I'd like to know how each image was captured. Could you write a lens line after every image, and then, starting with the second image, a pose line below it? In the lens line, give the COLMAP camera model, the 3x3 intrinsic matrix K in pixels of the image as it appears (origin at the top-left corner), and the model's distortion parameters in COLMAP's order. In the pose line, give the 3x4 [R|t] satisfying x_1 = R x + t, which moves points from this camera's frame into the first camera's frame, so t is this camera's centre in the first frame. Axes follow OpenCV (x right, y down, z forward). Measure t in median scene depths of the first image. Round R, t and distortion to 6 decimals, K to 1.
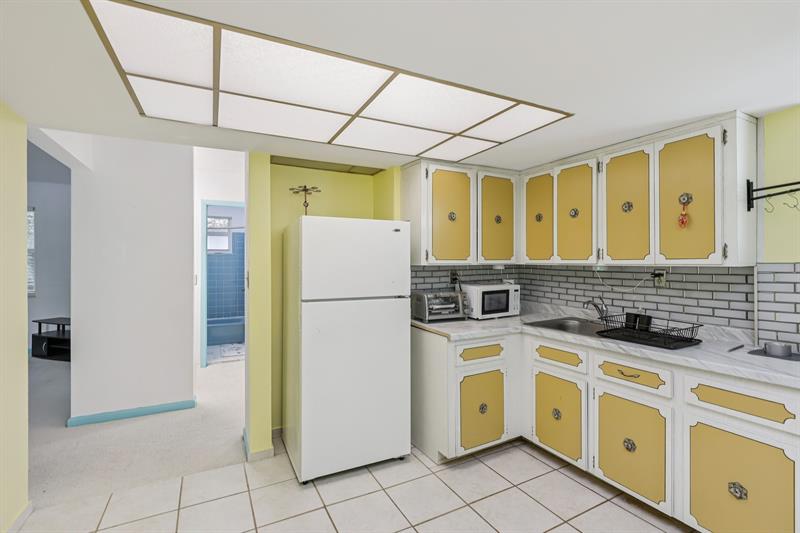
lens RADIAL K [[365.5, 0, 395.9], [0, 365.5, 263.7], [0, 0, 1]] dist [-0.000822, -0.000008]
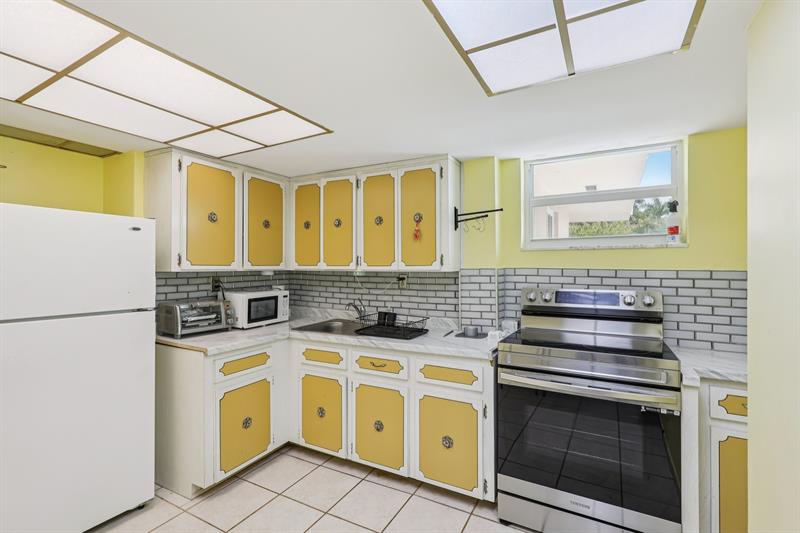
lens RADIAL K [[365.5, 0, 397.5], [0, 365.5, 266.0], [0, 0, 1]] dist [-0.000822, -0.000008]
pose [[0.836852, 0.004736, 0.547409, 0.045353], [0.000438, 0.999956, -0.009322, -0.000183], [-0.547430, 0.008041, 0.836813, -0.006035]]
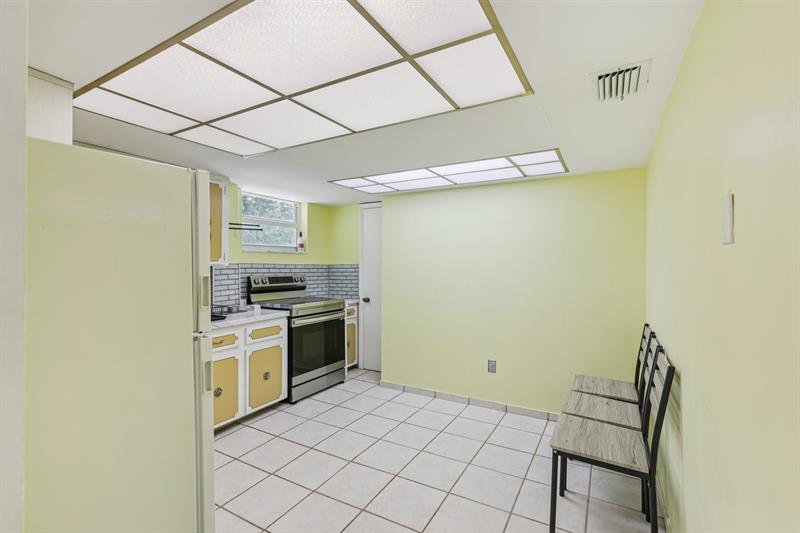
lens RADIAL K [[365.5, 0, 395.7], [0, 365.5, 265.7], [0, 0, 1]] dist [-0.000822, -0.000008]
pose [[-0.551574, -0.006175, 0.834103, -0.837006], [0.002247, 0.999958, 0.008889, -0.006442], [-0.834123, 0.006777, -0.551537, 1.102496]]
